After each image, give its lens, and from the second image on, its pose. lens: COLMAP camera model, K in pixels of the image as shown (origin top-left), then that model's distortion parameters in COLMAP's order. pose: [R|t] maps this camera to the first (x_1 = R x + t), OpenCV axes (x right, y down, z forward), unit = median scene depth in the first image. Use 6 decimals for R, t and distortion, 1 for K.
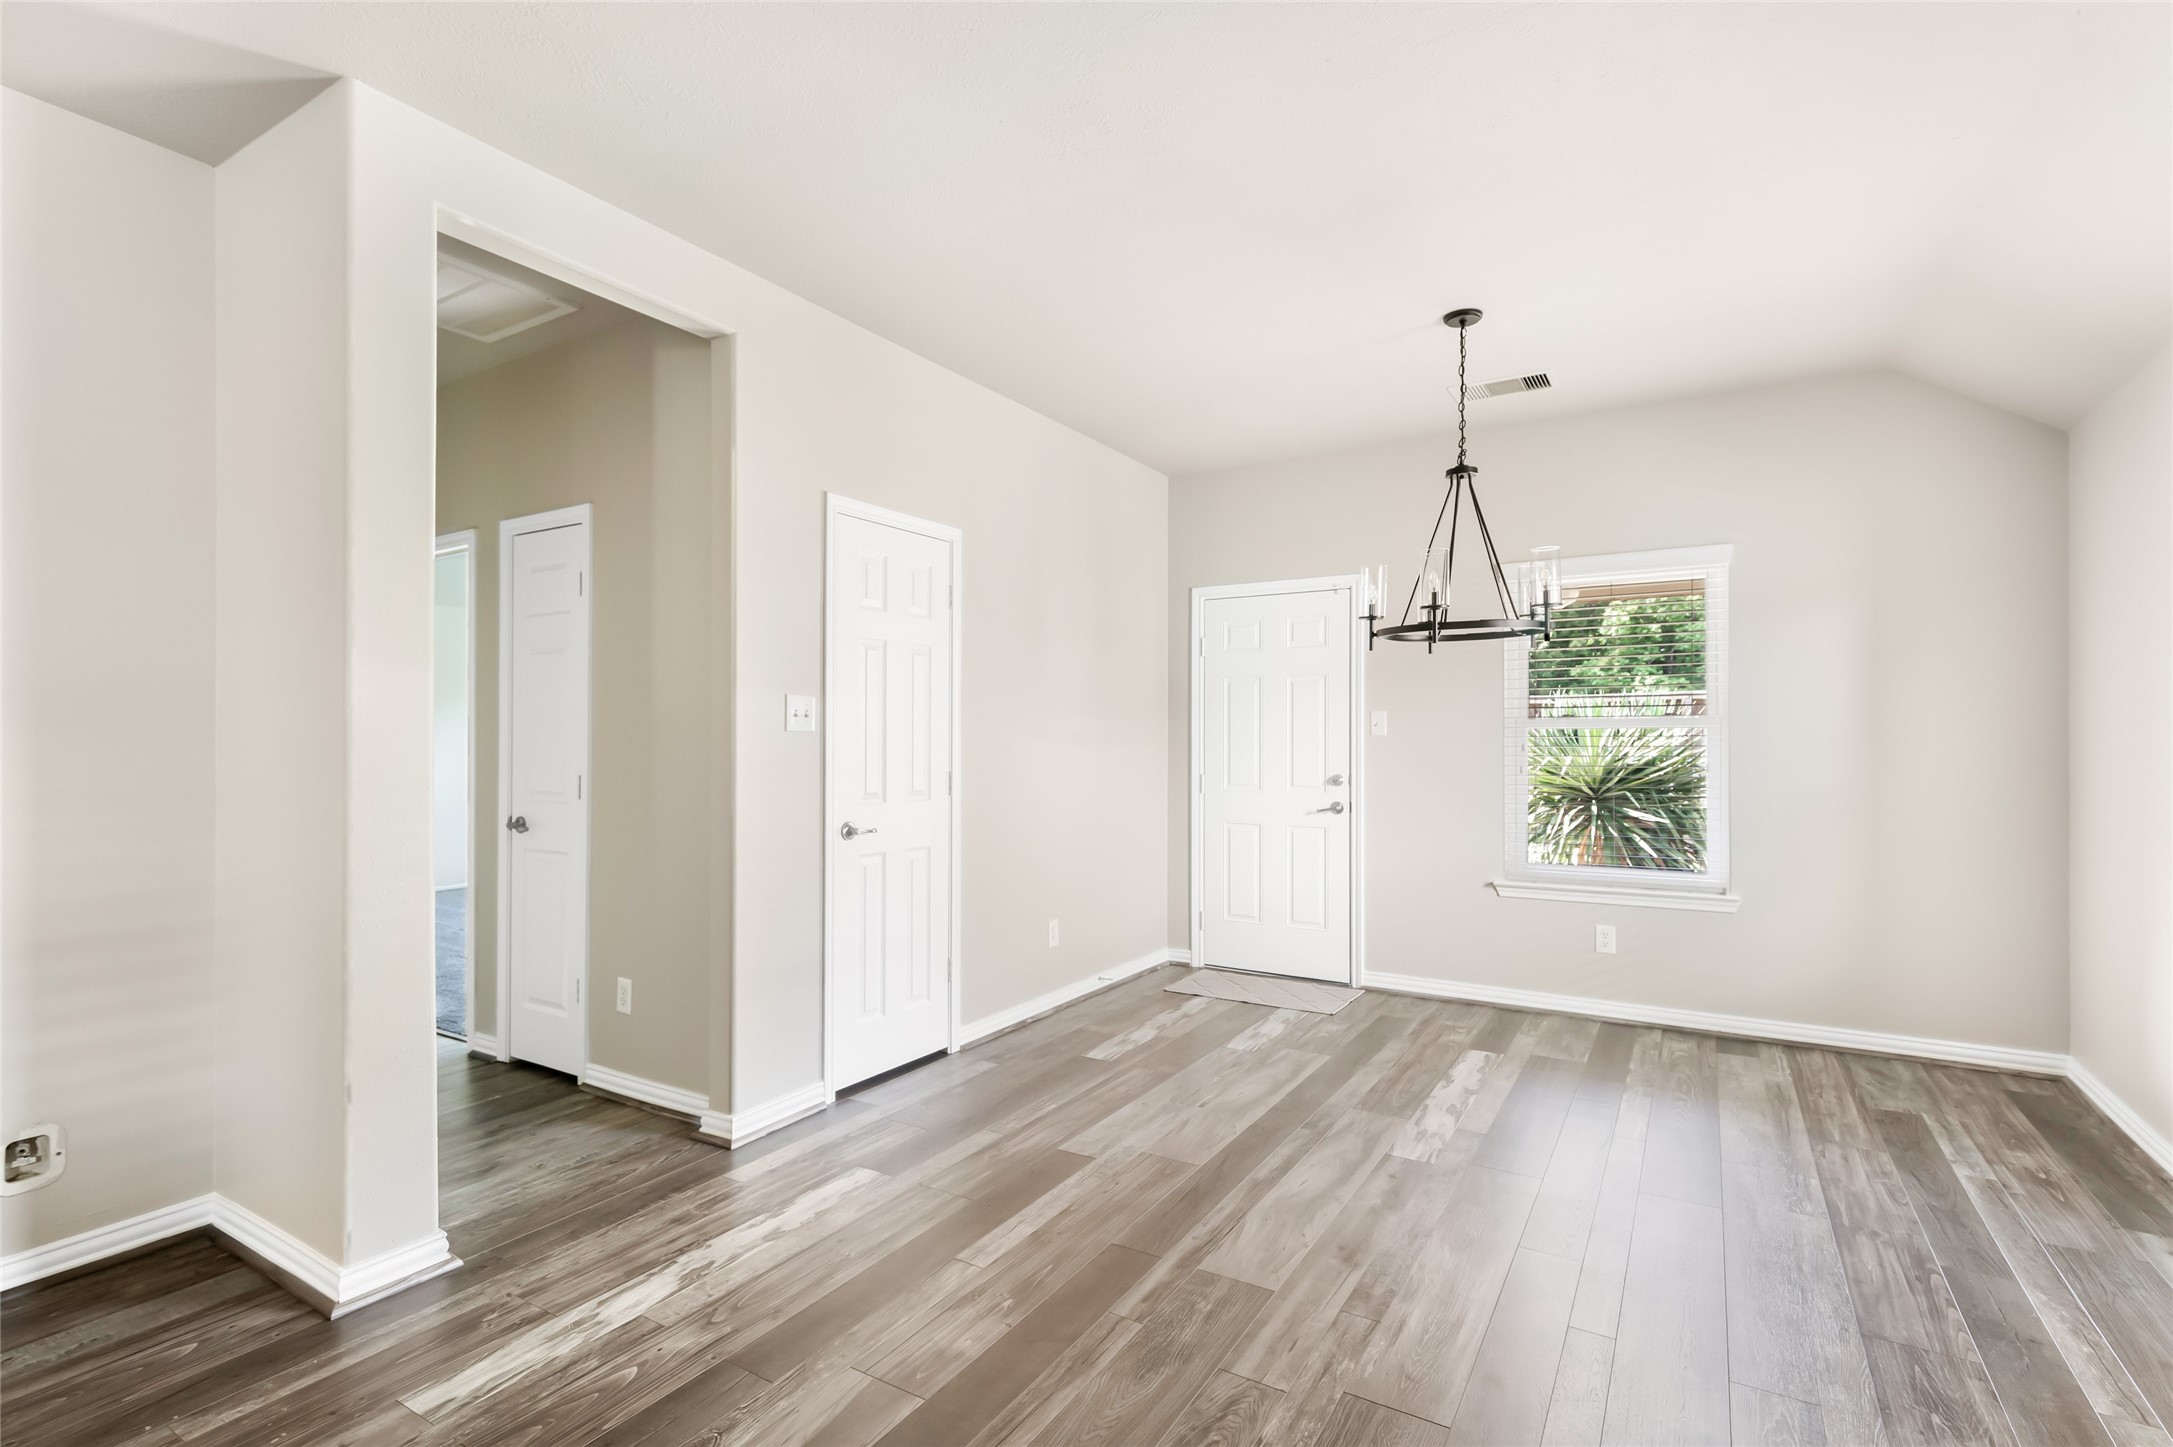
lens RADIAL K [[1009.8, 0, 1093.0], [0, 1009.8, 732.0], [0, 0, 1]] dist [0.012419, -0.001144]
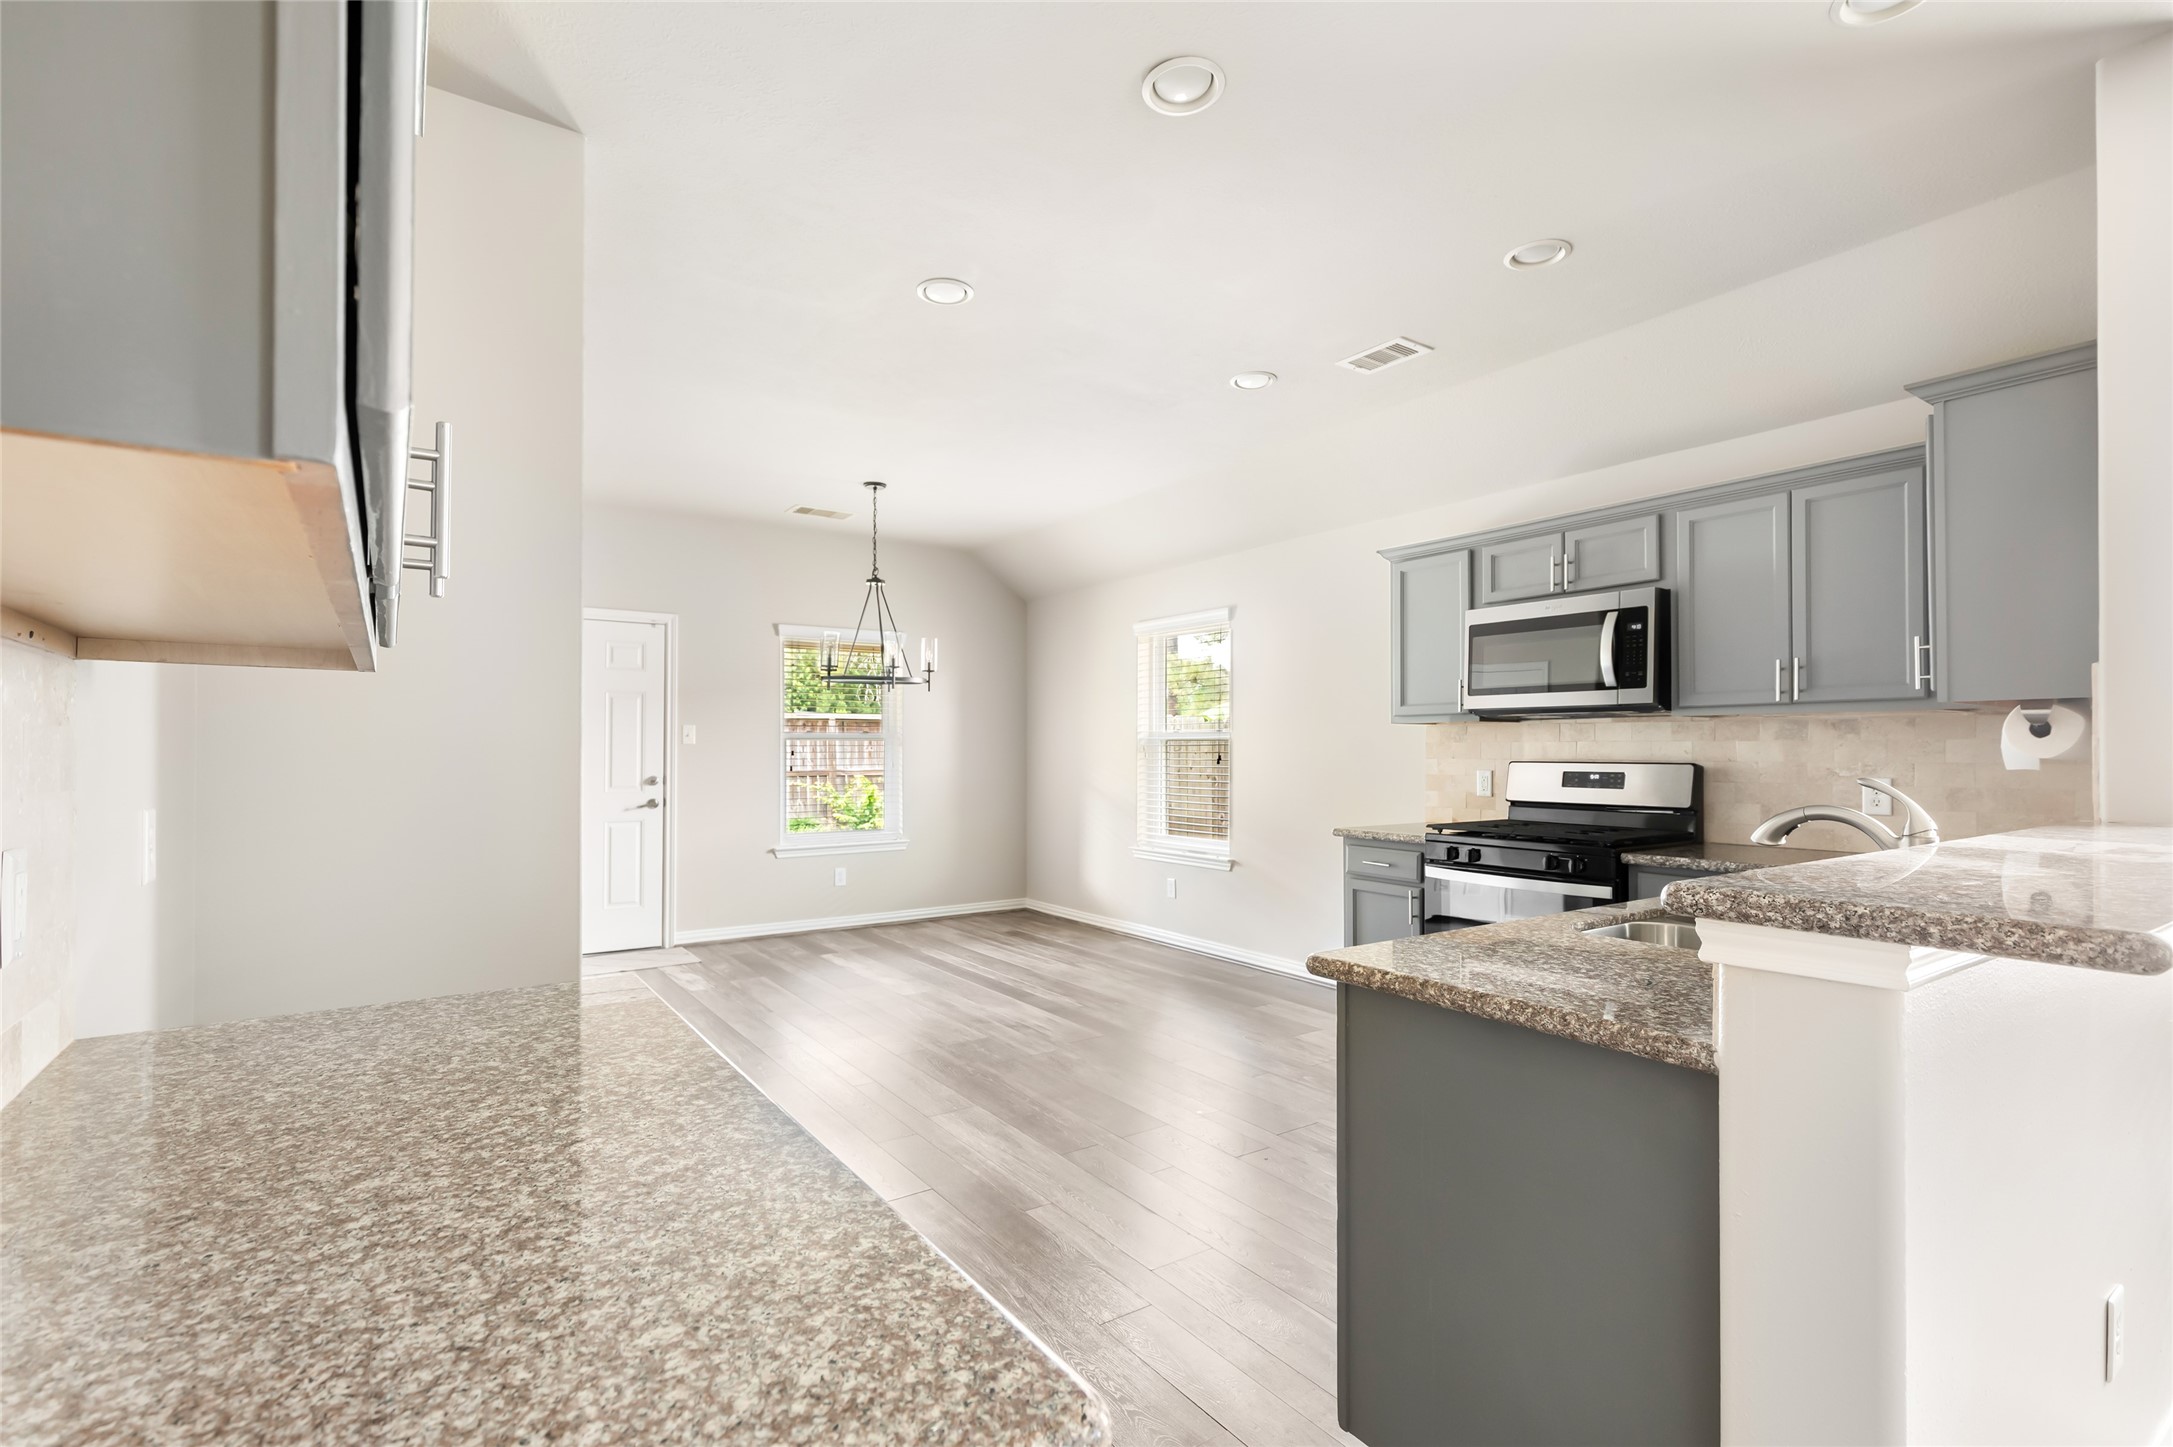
lens RADIAL K [[1009.8, 0, 1085.1], [0, 1009.8, 734.2], [0, 0, 1]] dist [0.012419, -0.001144]
pose [[0.413299, 0.013239, 0.910499, -0.668202], [-0.007113, 0.999911, -0.011310, 0.001653], [-0.910567, -0.001802, 0.413357, 0.023625]]
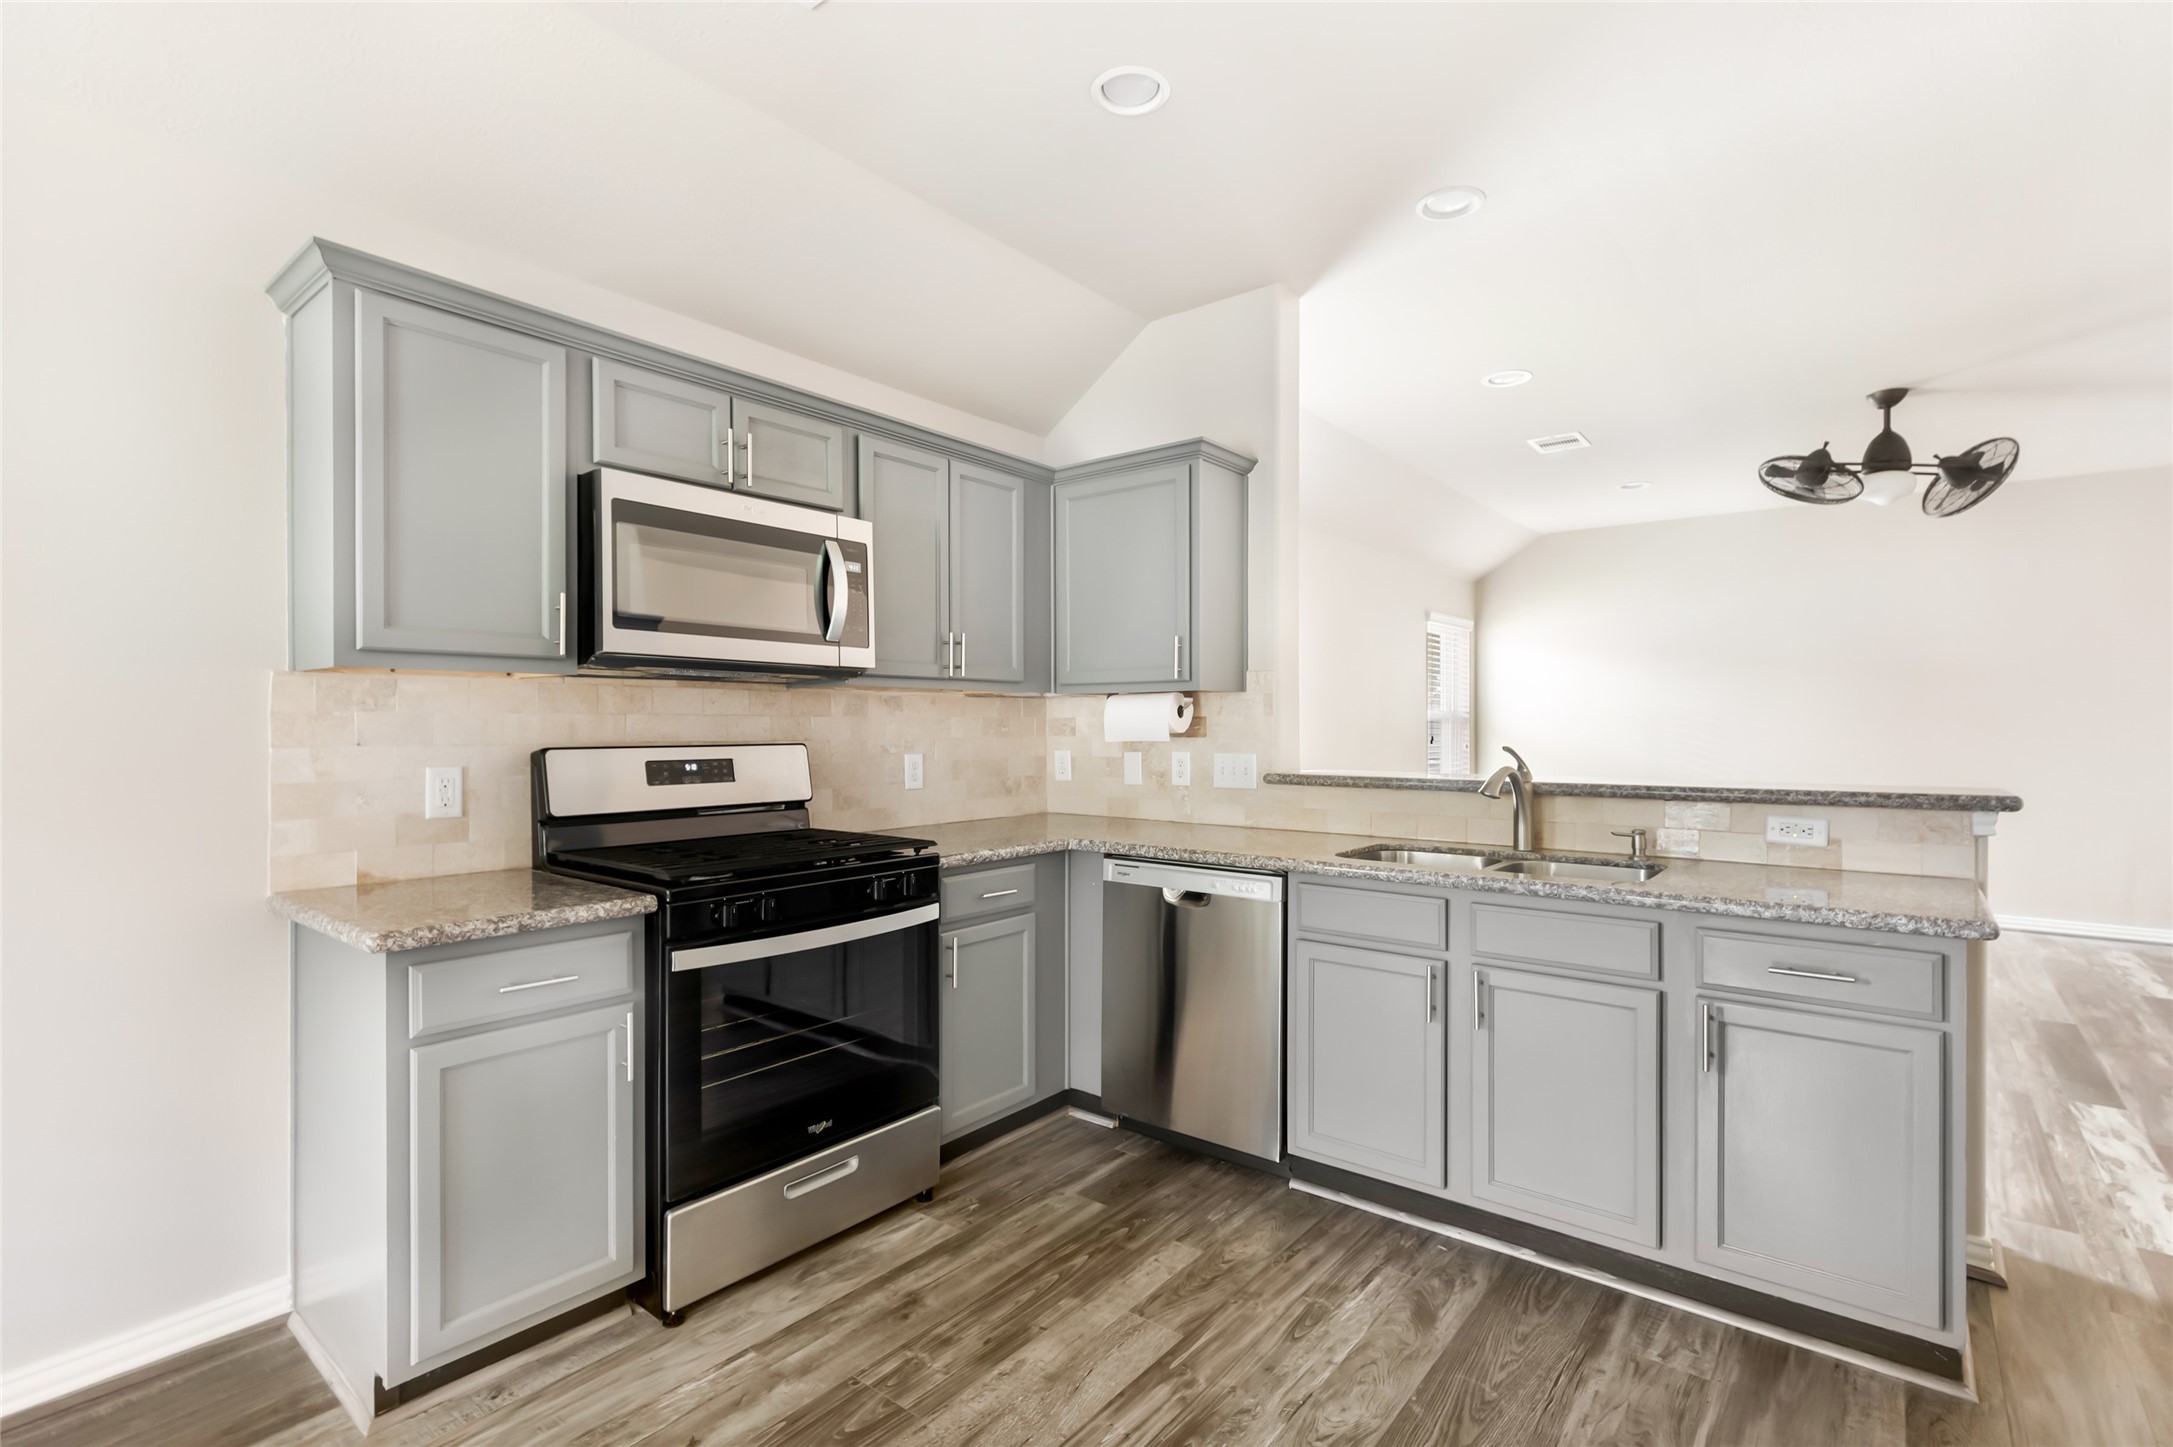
lens RADIAL K [[1009.8, 0, 1093.1], [0, 1009.8, 733.8], [0, 0, 1]] dist [0.012419, -0.001144]
pose [[-0.991866, -0.004742, 0.127197, -0.049772], [-0.004488, 0.999987, 0.002284, 0.003558], [-0.127206, 0.001694, -0.991875, 0.499557]]
